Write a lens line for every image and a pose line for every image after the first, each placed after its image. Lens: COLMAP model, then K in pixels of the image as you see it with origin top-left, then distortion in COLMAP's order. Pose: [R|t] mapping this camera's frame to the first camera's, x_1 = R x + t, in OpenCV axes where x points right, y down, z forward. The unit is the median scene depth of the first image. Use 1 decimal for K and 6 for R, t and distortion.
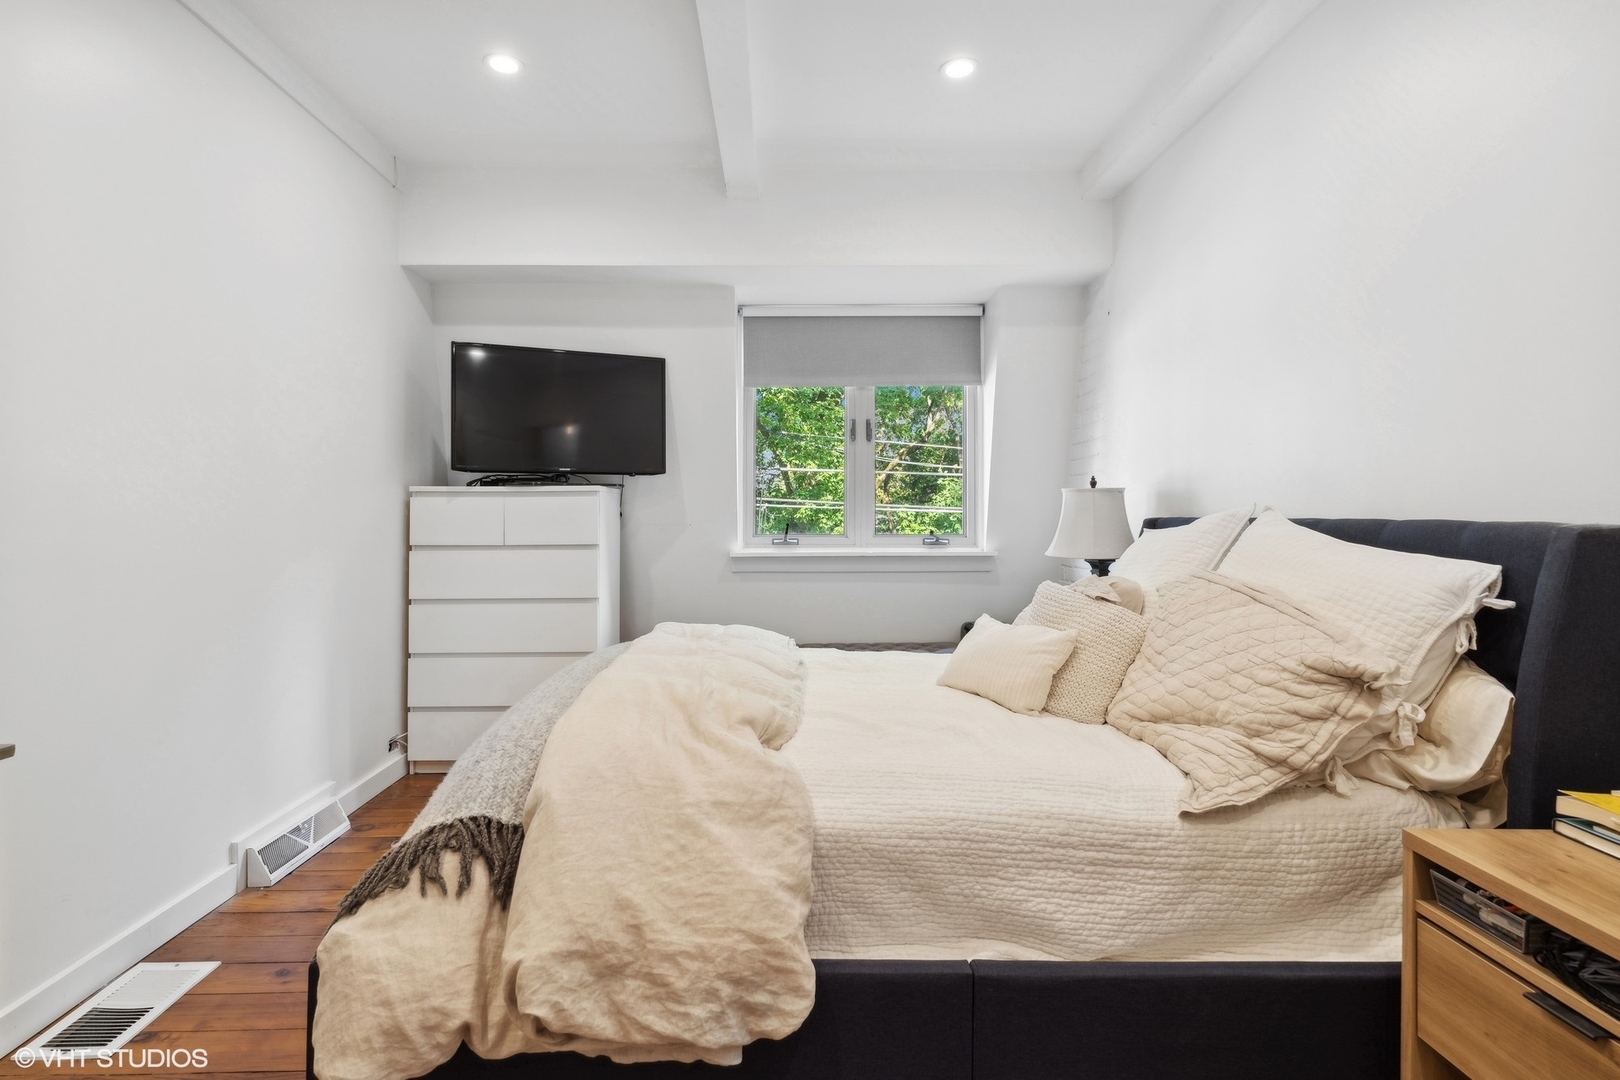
lens RADIAL K [[815.0, 0, 805.2], [0, 815.0, 512.8], [0, 0, 1]] dist [-0.003824, -0.000112]
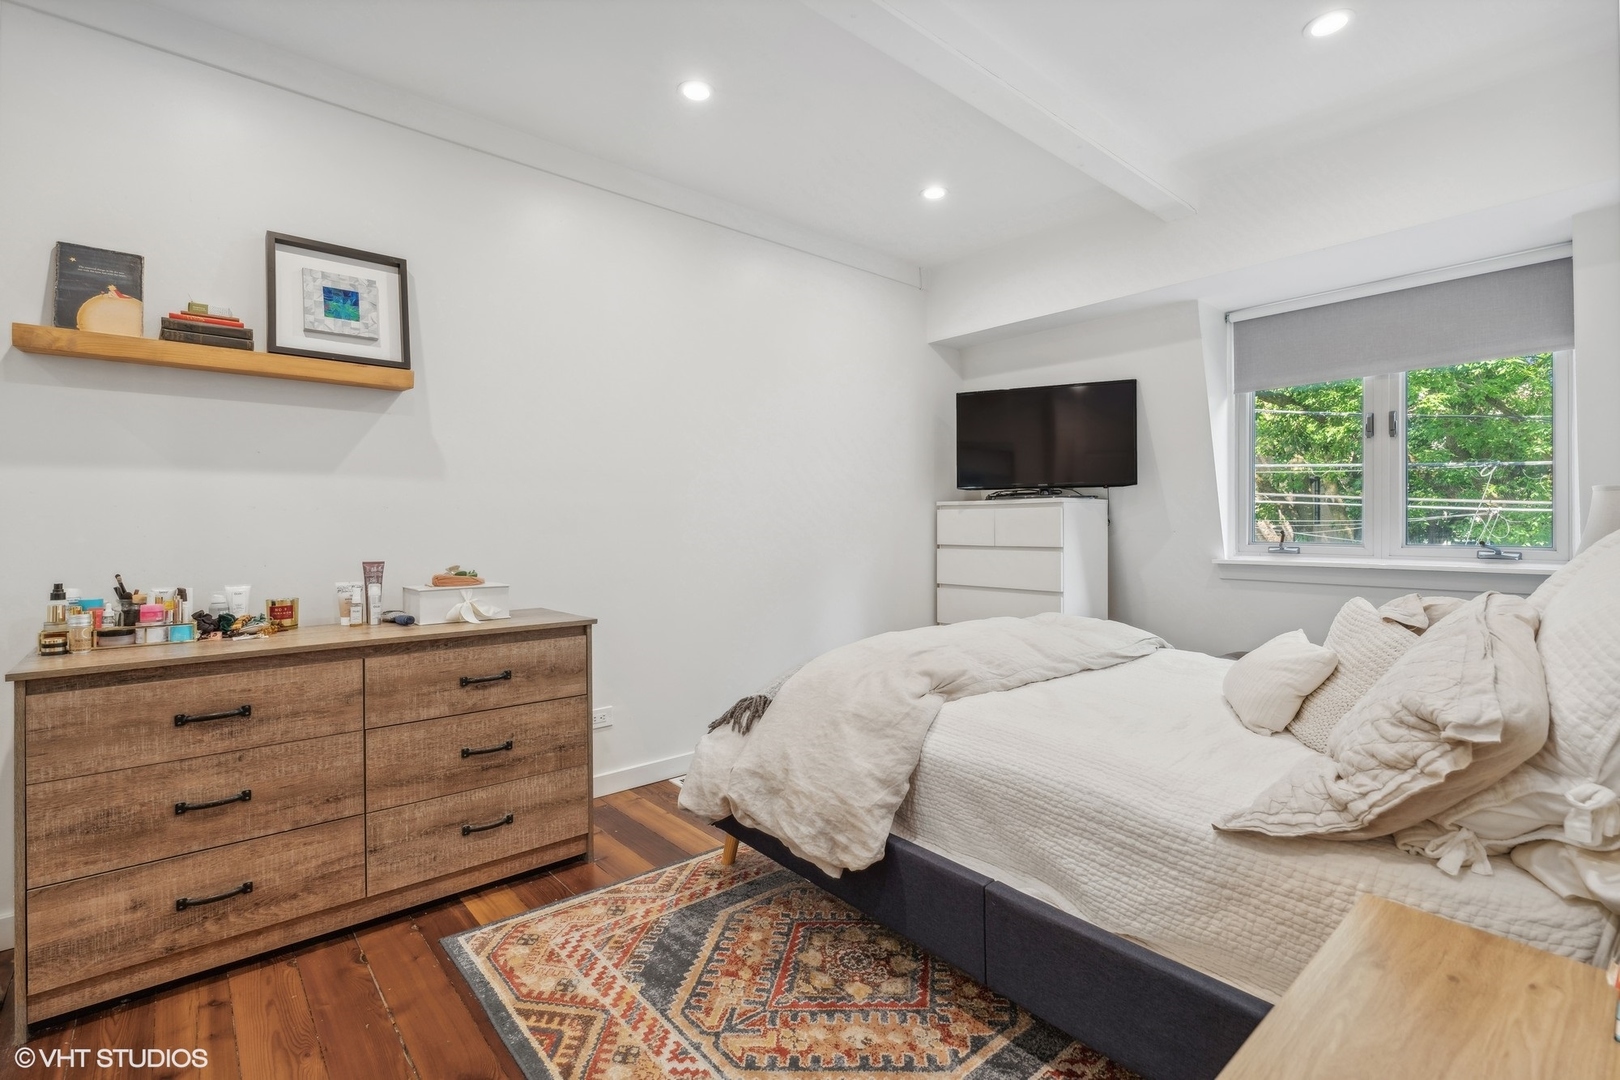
lens RADIAL K [[741.3, 0, 807.9], [0, 741.3, 532.6], [0, 0, 1]] dist [-0.003428, -0.000442]
pose [[0.641114, 0.009399, -0.767388, 0.835014], [0.004007, 0.999870, 0.015594, -0.002101], [0.767435, -0.013072, 0.640993, 0.055497]]
